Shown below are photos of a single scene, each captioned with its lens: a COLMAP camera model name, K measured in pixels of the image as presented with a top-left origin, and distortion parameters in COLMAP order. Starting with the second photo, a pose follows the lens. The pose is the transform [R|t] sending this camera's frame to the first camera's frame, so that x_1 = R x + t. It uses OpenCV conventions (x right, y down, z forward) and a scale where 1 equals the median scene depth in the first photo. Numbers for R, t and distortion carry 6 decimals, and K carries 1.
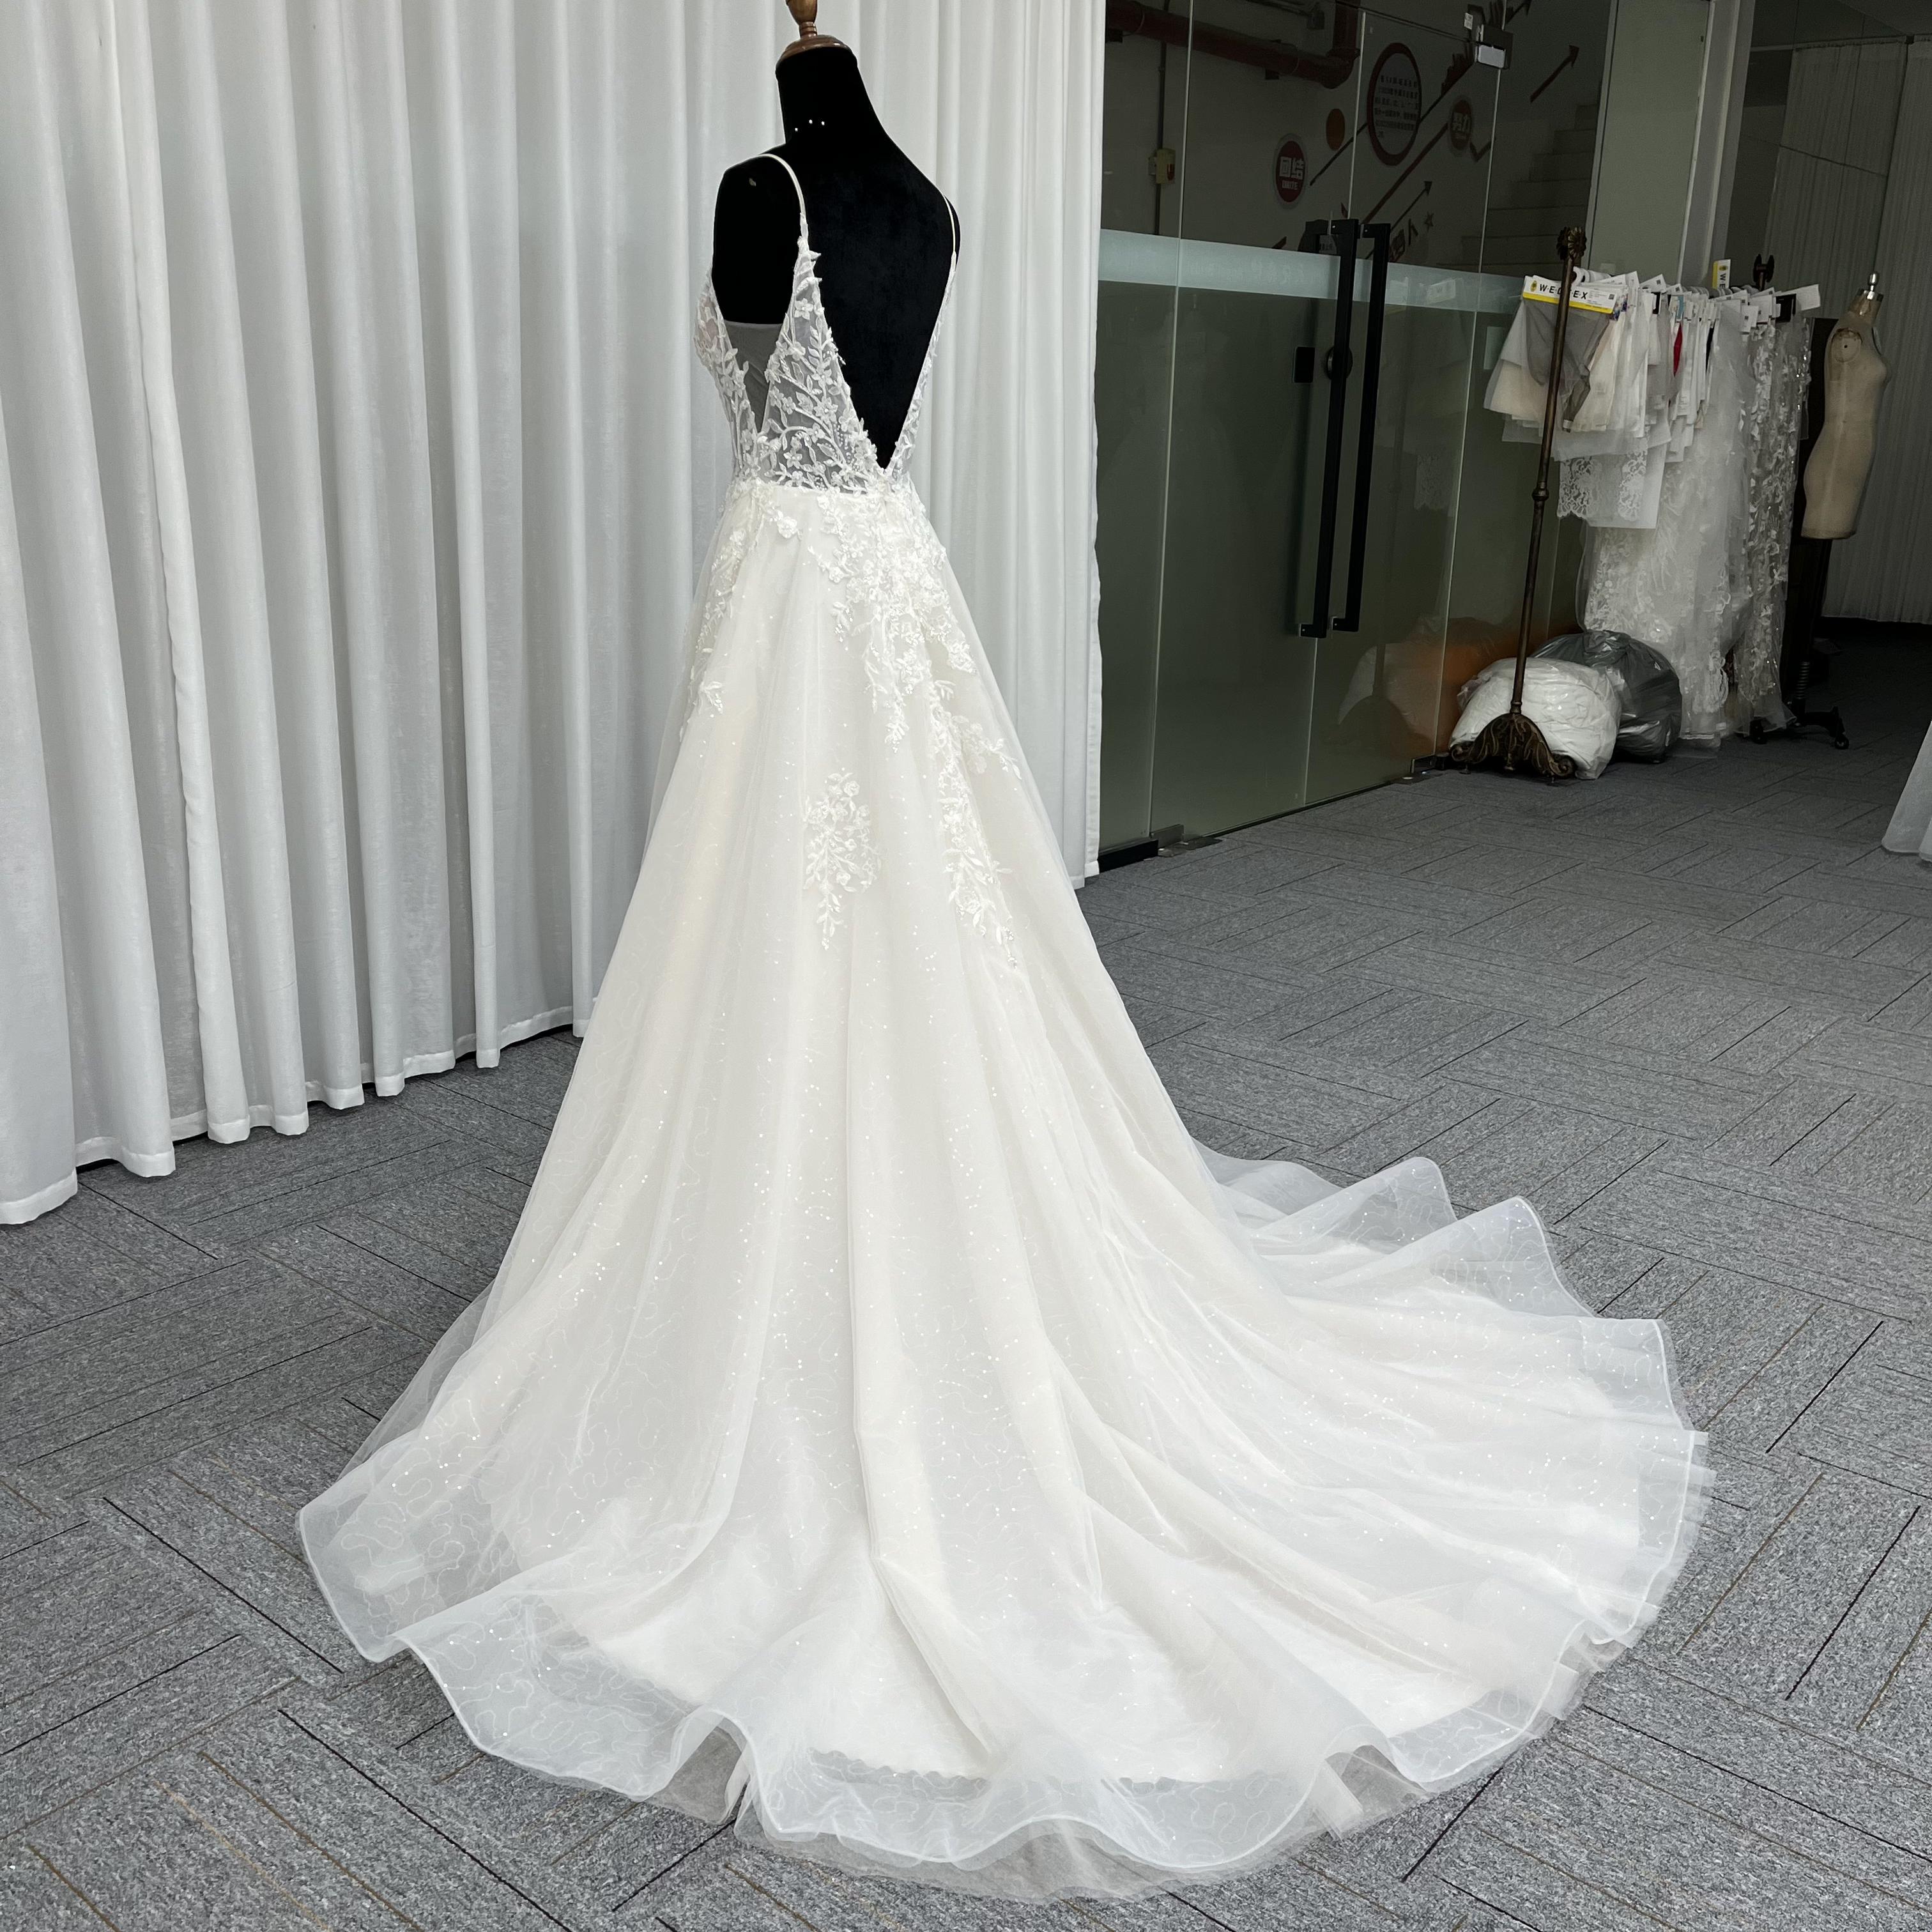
lens RADIAL K [[2019.8, 0, 970.5], [0, 2019.8, 963.8], [0, 0, 1]] dist [0.081868, -0.117751]
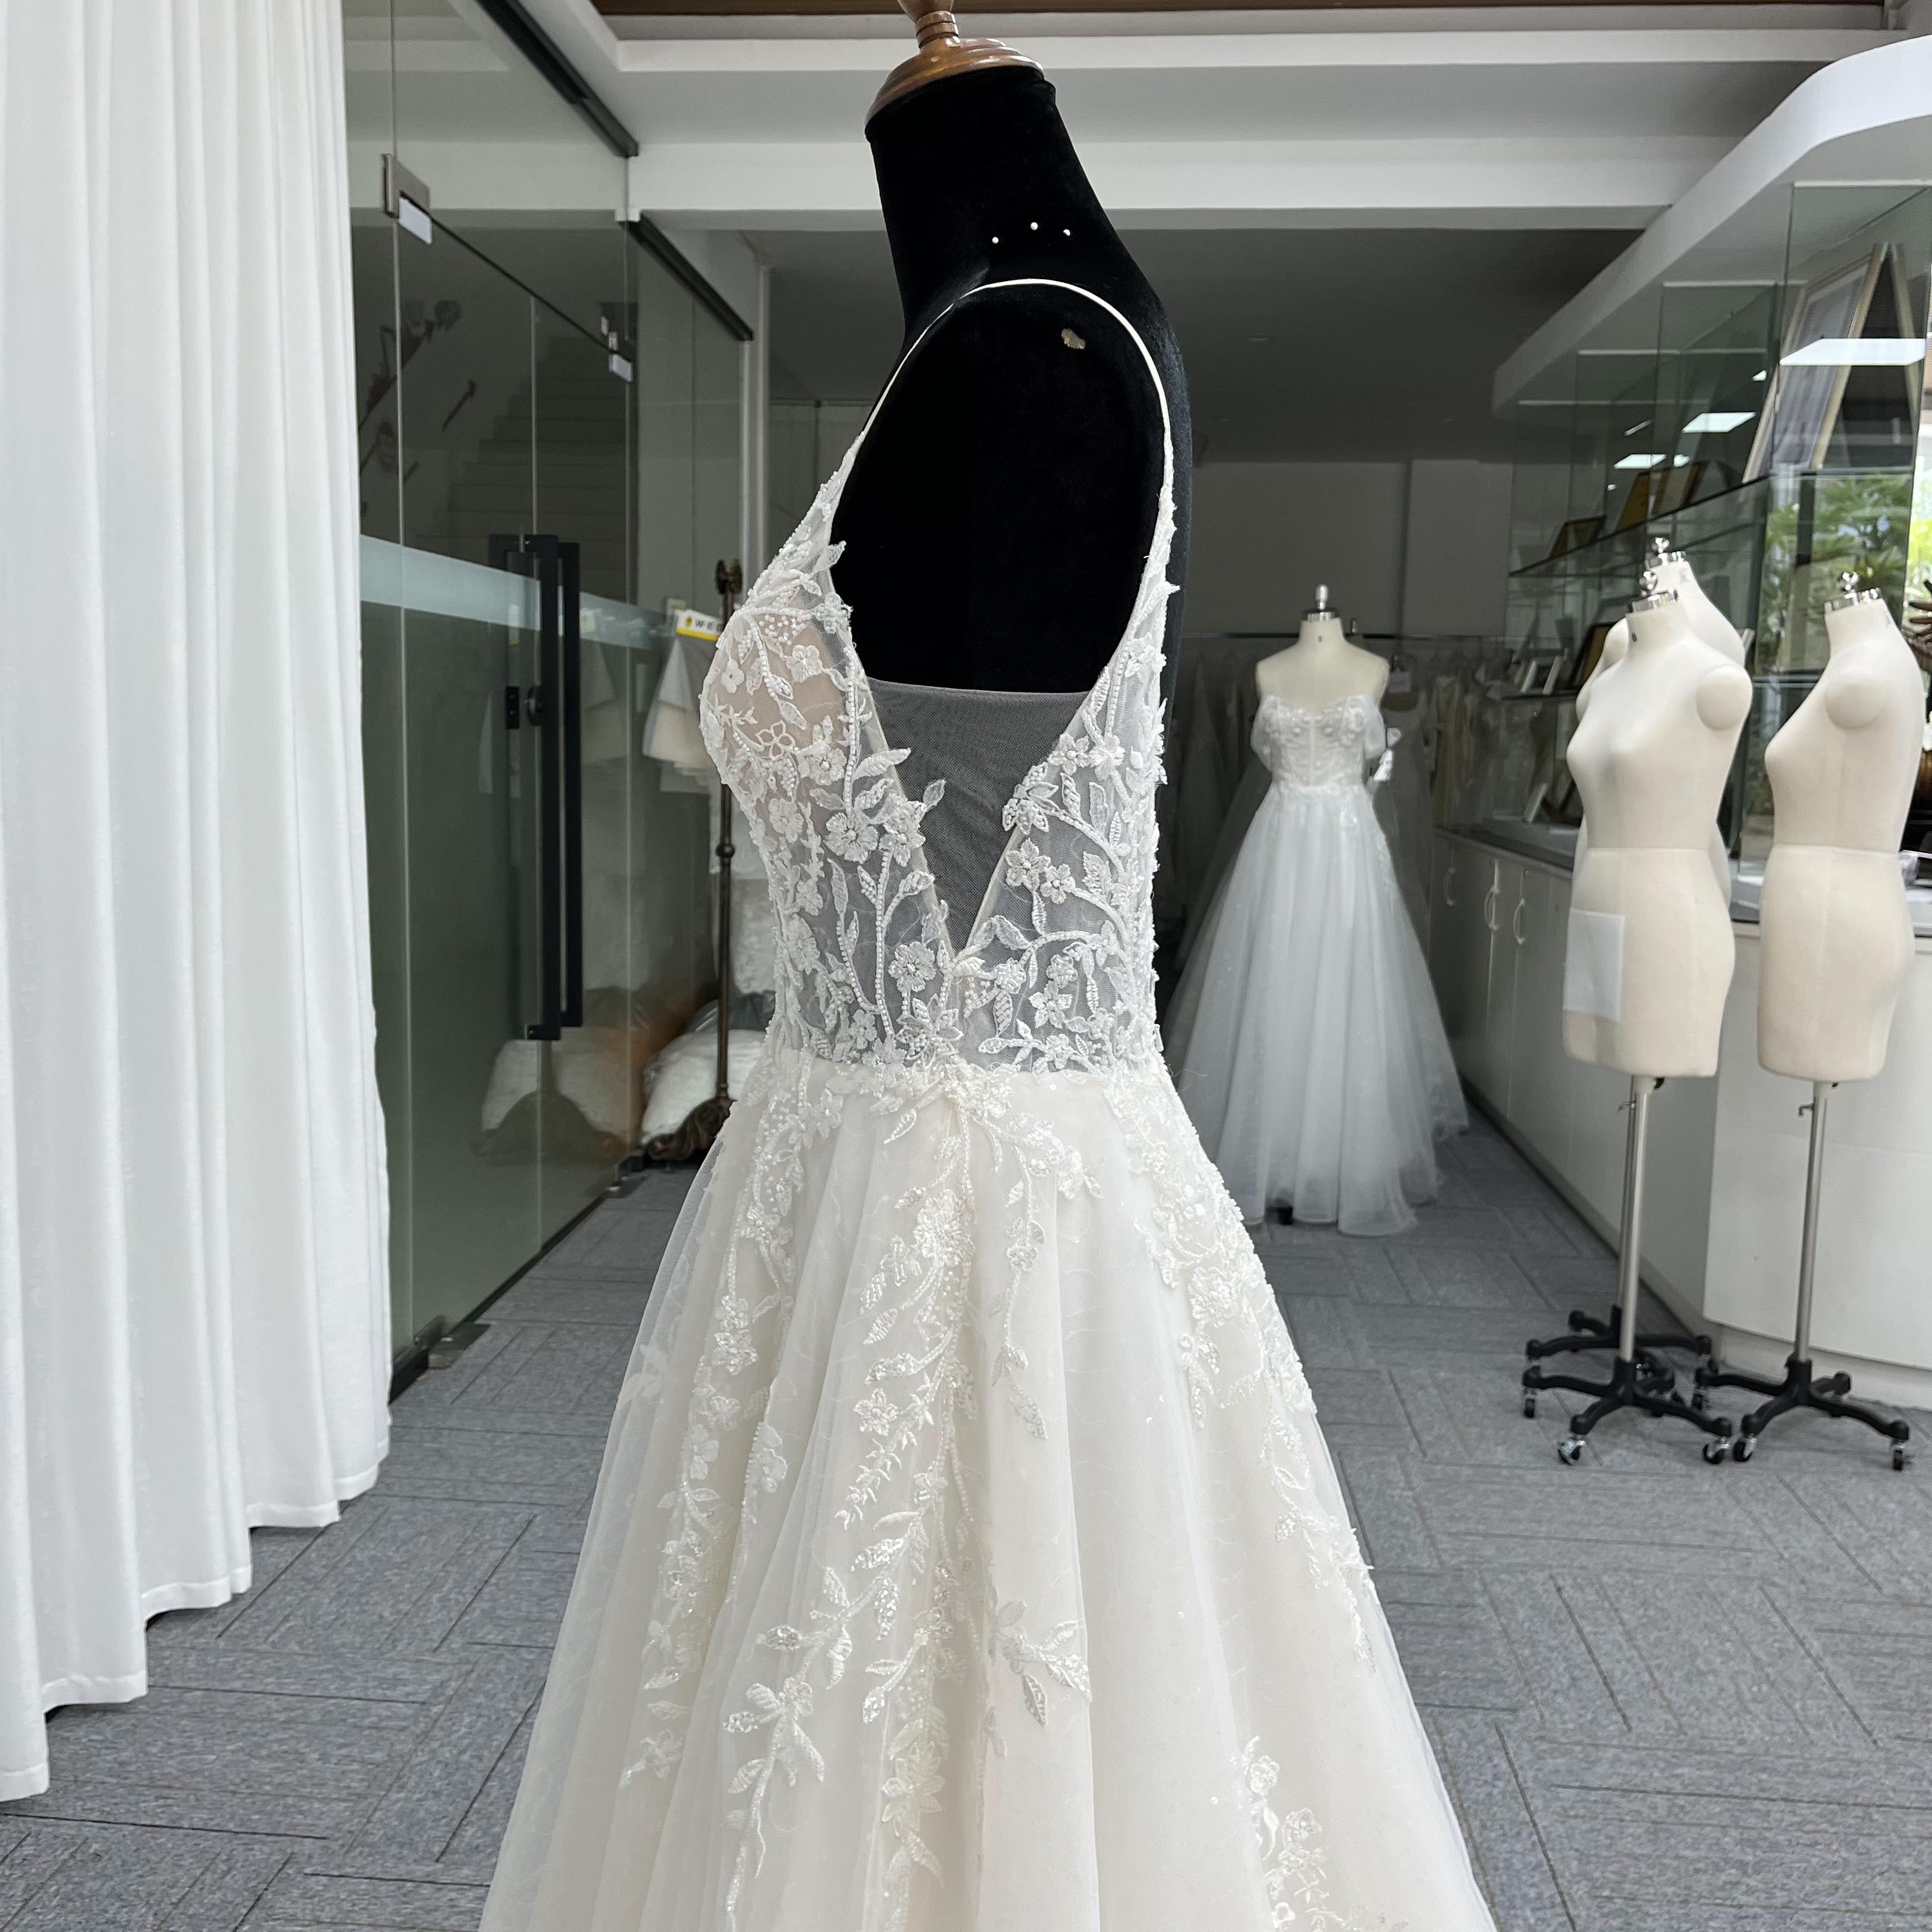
lens RADIAL K [[1939.2, 0, 905.2], [0, 1939.2, 941.9], [0, 0, 1]] dist [0.071052, -0.092652]
pose [[0.818435, -0.071810, 0.570094, -0.330358], [0.158995, 0.981723, -0.104596, -0.224781], [-0.552164, 0.176247, 0.814894, 0.695204]]
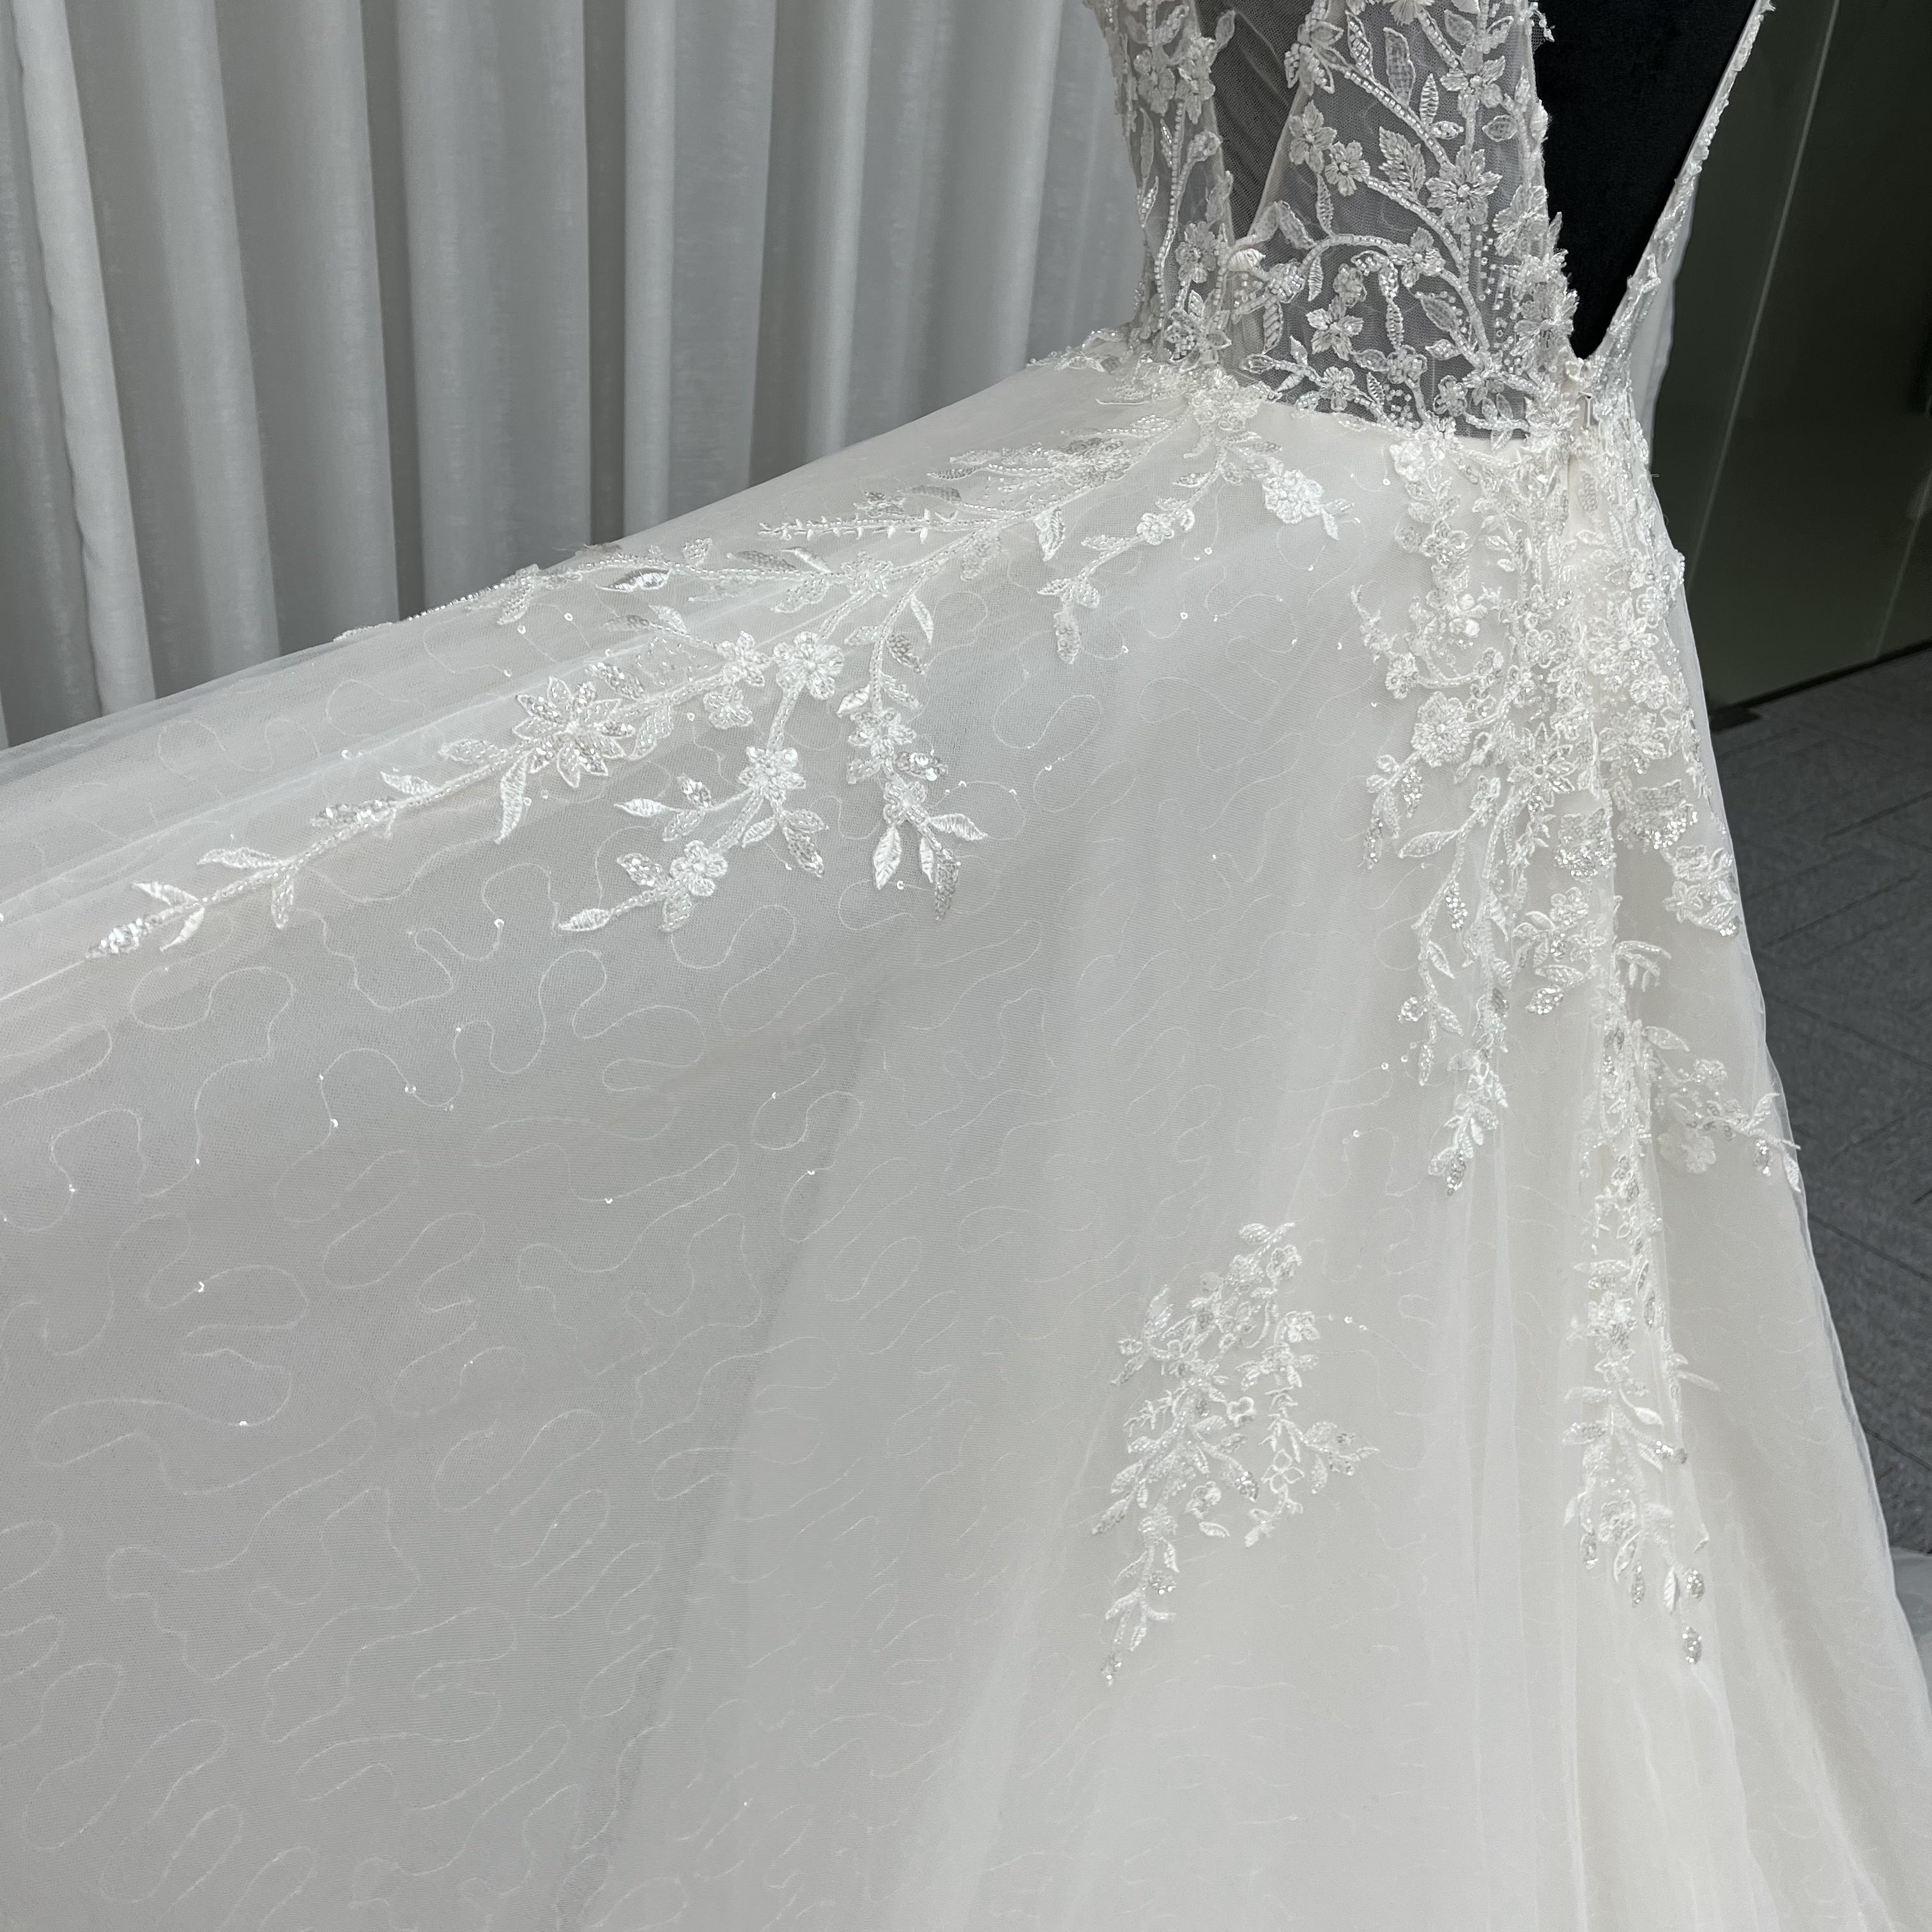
lens RADIAL K [[1928.5, 0, 960.9], [0, 1928.5, 956.1], [0, 0, 1]] dist [0.068310, -0.058445]
pose [[0.981083, 0.130797, -0.142719, -0.087968], [-0.099632, 0.973243, 0.207054, -0.207531], [0.165982, -0.188918, 0.967864, 0.654979]]
